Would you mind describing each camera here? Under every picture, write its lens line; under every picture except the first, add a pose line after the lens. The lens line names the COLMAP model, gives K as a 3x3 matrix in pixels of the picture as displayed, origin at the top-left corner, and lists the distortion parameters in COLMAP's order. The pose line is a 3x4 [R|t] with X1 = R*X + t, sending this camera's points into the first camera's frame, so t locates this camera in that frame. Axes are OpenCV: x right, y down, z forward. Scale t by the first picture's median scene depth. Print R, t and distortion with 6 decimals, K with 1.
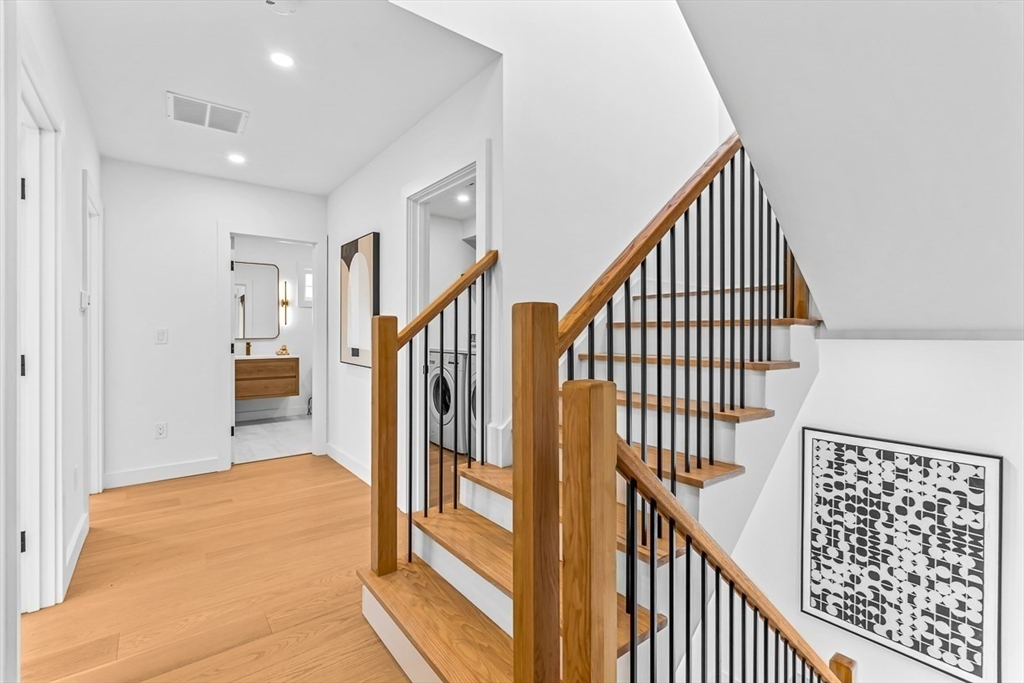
lens RADIAL K [[460.6, 0, 517.2], [0, 460.6, 338.2], [0, 0, 1]] dist [-0.000191, -0.000862]
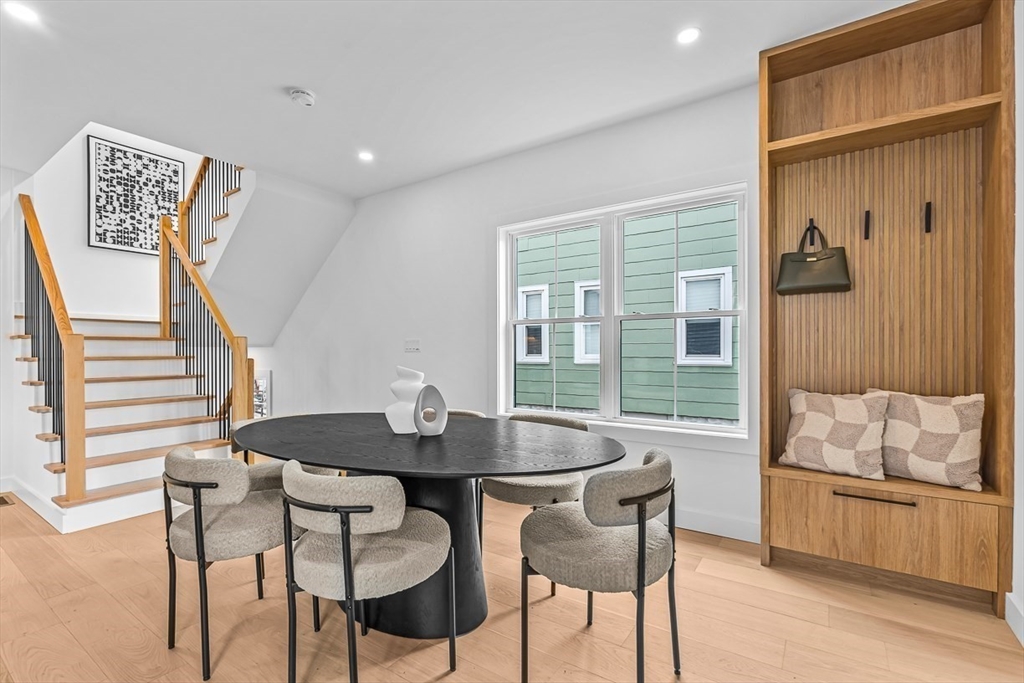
lens RADIAL K [[460.6, 0, 511.9], [0, 460.6, 351.3], [0, 0, 1]] dist [-0.000191, -0.000862]
pose [[-0.307050, -0.000575, 0.951693, -1.599155], [0.016595, 0.999845, 0.005958, 1.103665], [-0.951549, 0.017623, -0.306993, 0.071213]]
